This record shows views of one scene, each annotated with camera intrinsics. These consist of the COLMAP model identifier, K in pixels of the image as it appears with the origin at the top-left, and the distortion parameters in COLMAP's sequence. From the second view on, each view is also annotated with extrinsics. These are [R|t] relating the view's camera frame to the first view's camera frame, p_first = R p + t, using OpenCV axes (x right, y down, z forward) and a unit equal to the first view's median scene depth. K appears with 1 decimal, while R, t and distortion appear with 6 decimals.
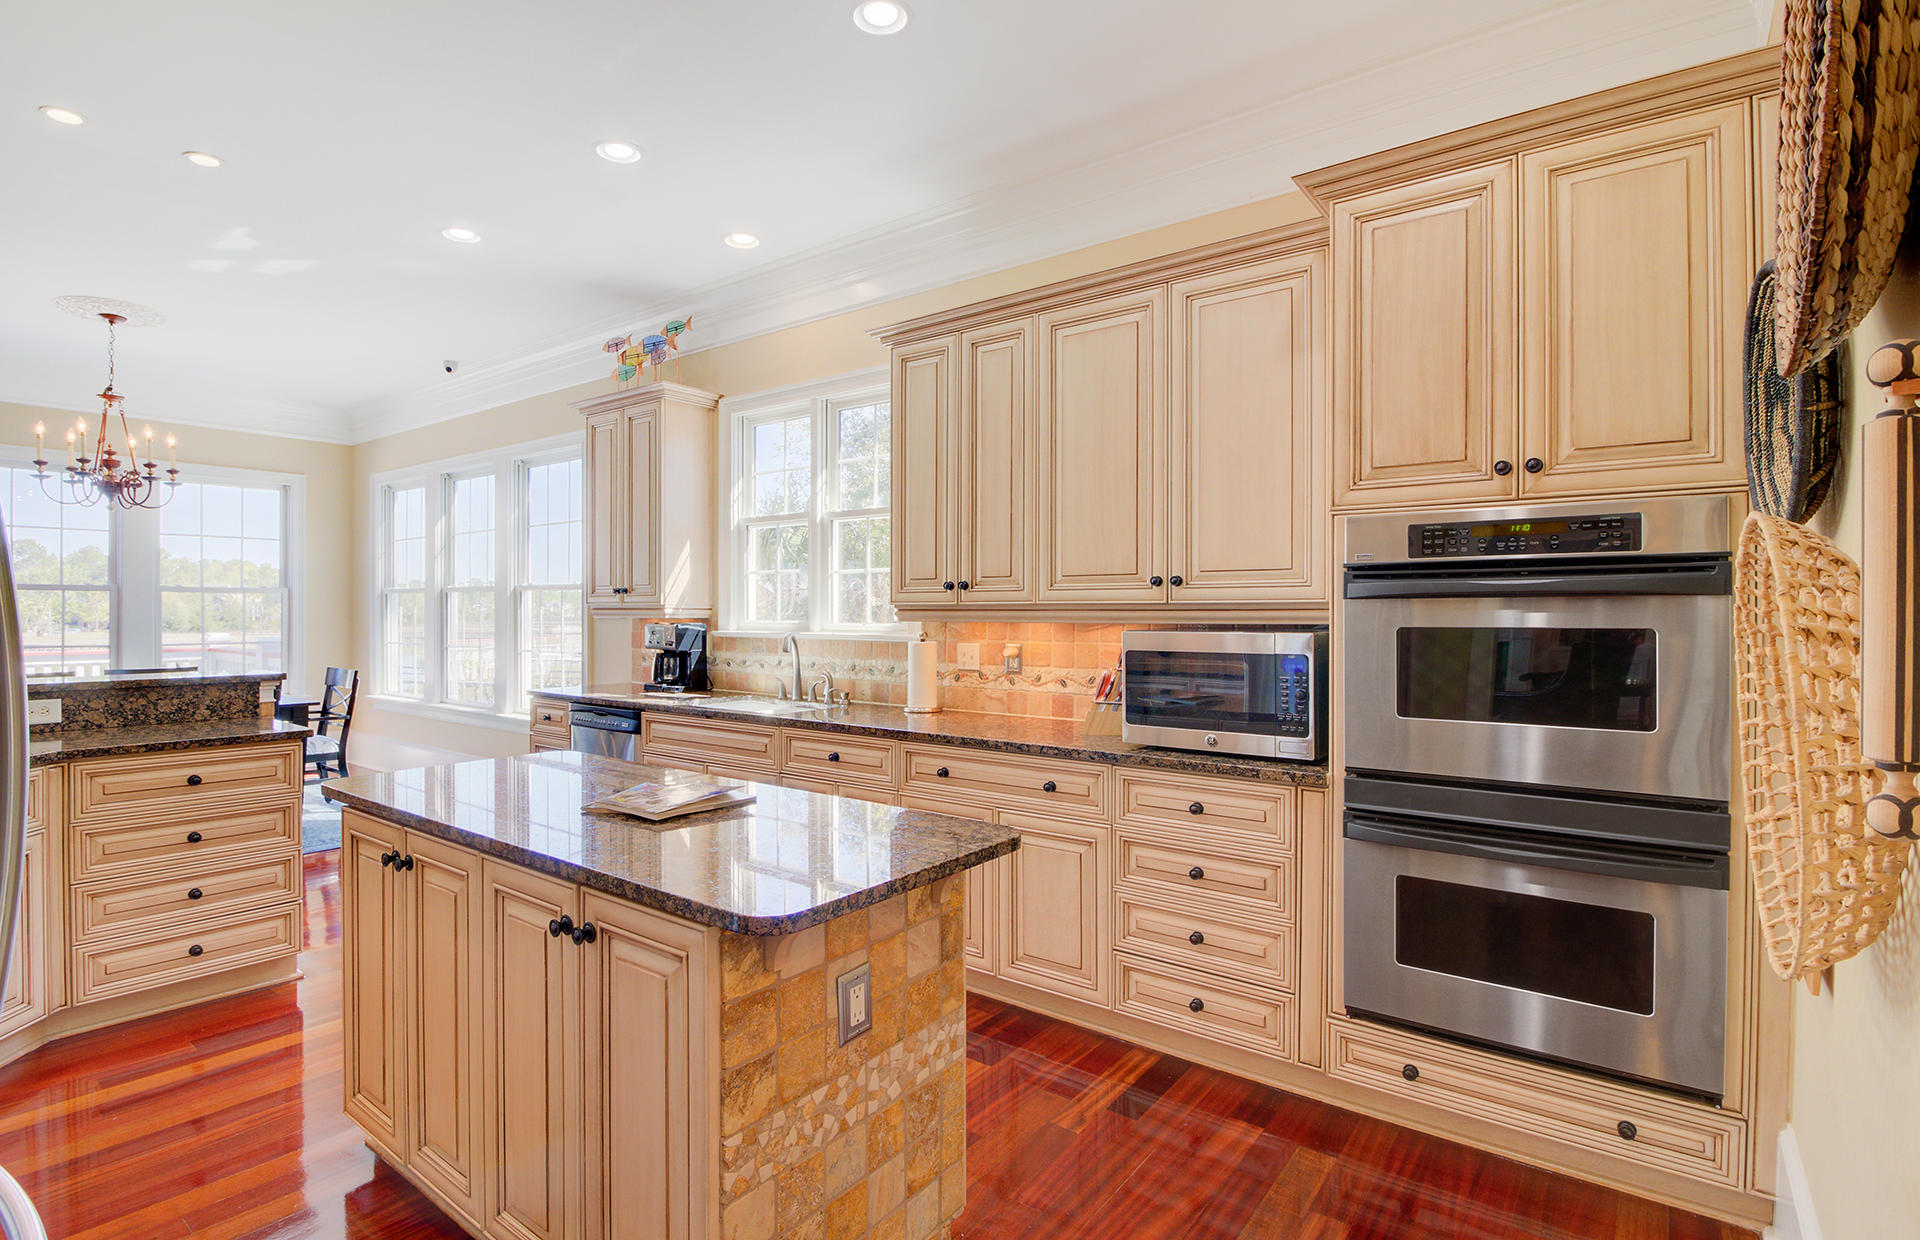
lens RADIAL K [[912.5, 0, 960.0], [0, 912.5, 620.0], [0, 0, 1]] dist [-0.002525, -0.000487]
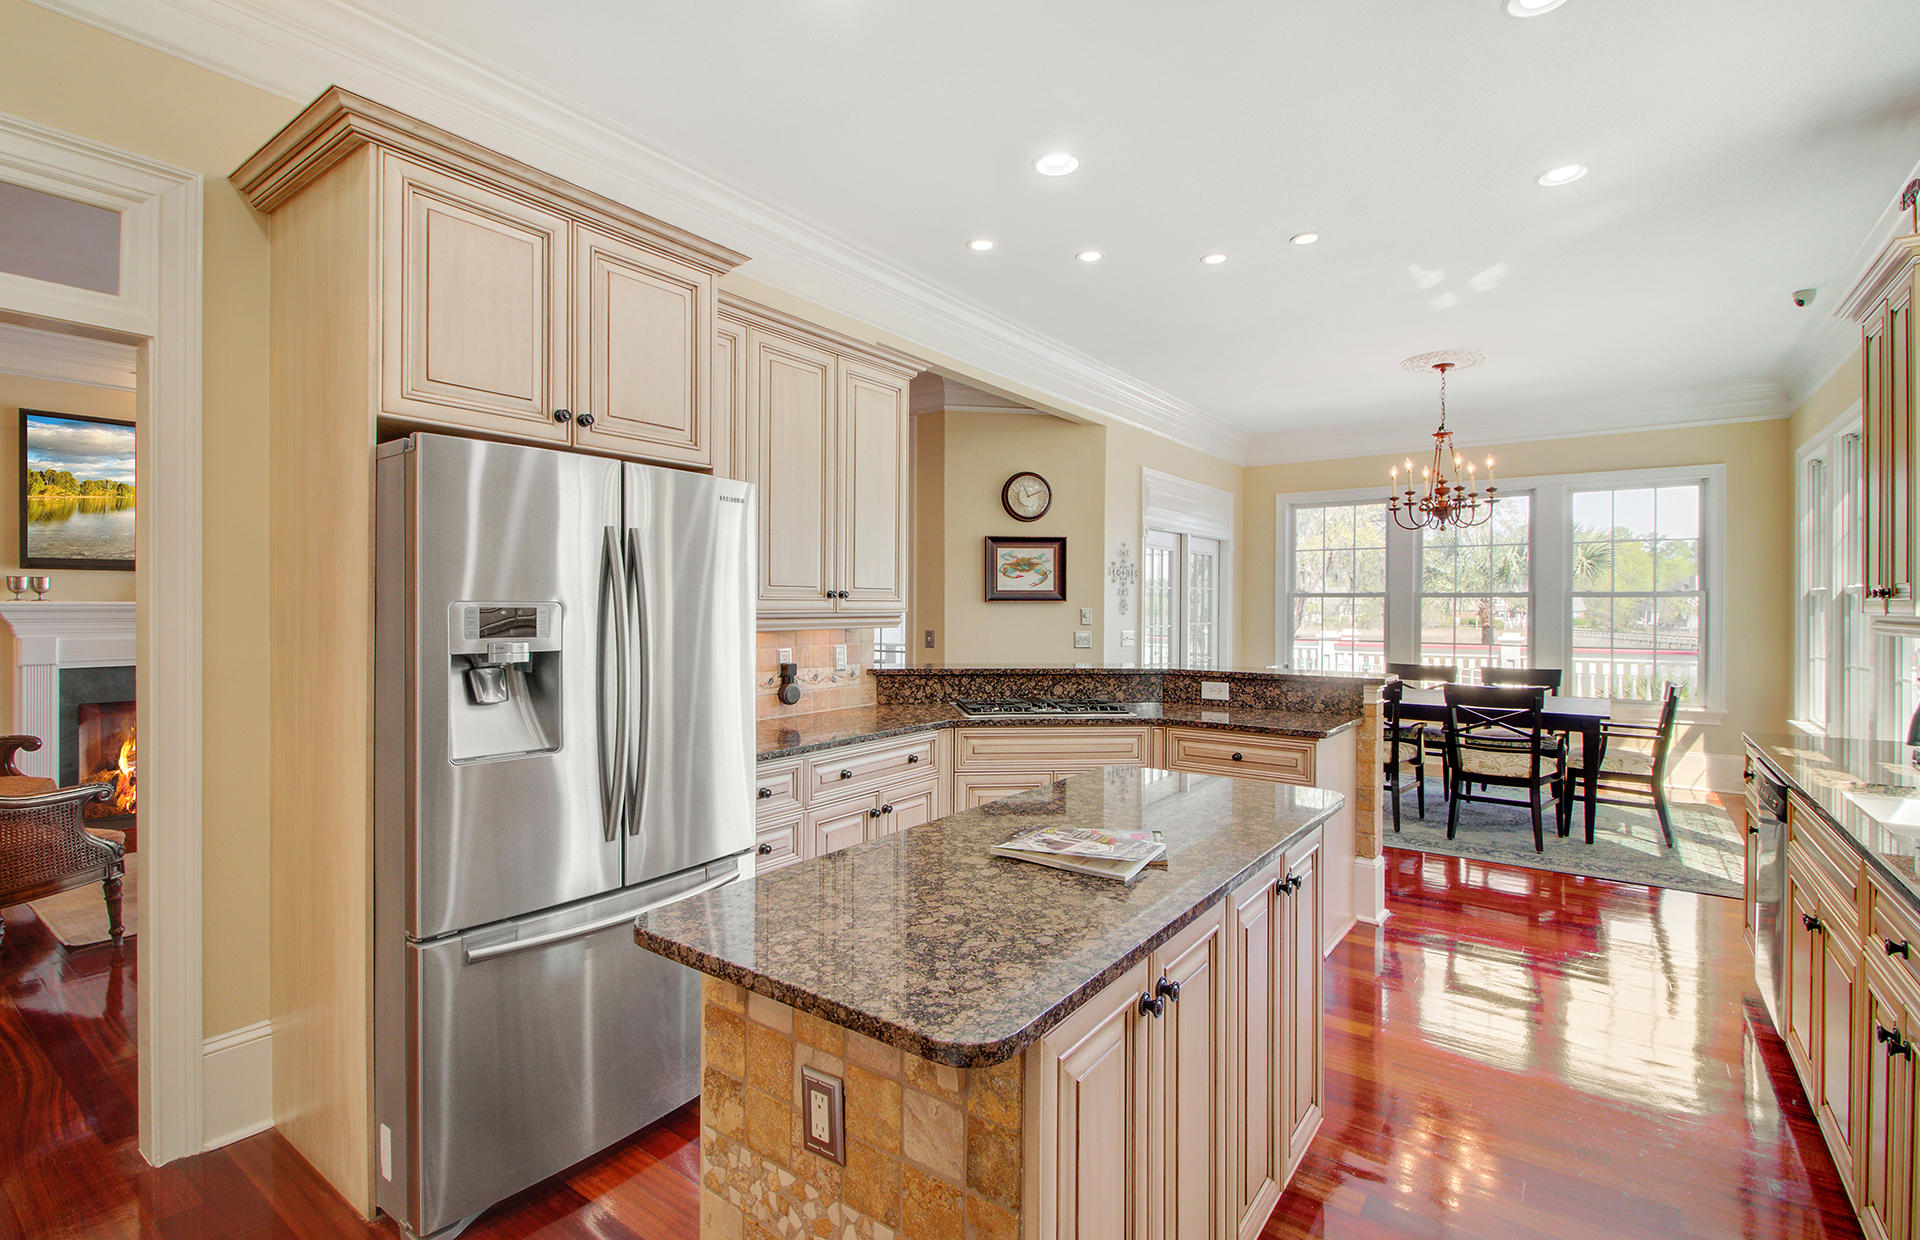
lens RADIAL K [[892.2, 0, 939.6], [0, 892.2, 618.3], [0, 0, 1]] dist [-0.000575, -0.000141]
pose [[0.003228, 0.011272, -0.999931, 0.329414], [-0.012152, 0.999863, 0.011232, -0.019213], [0.999921, 0.012114, 0.003365, 0.524196]]
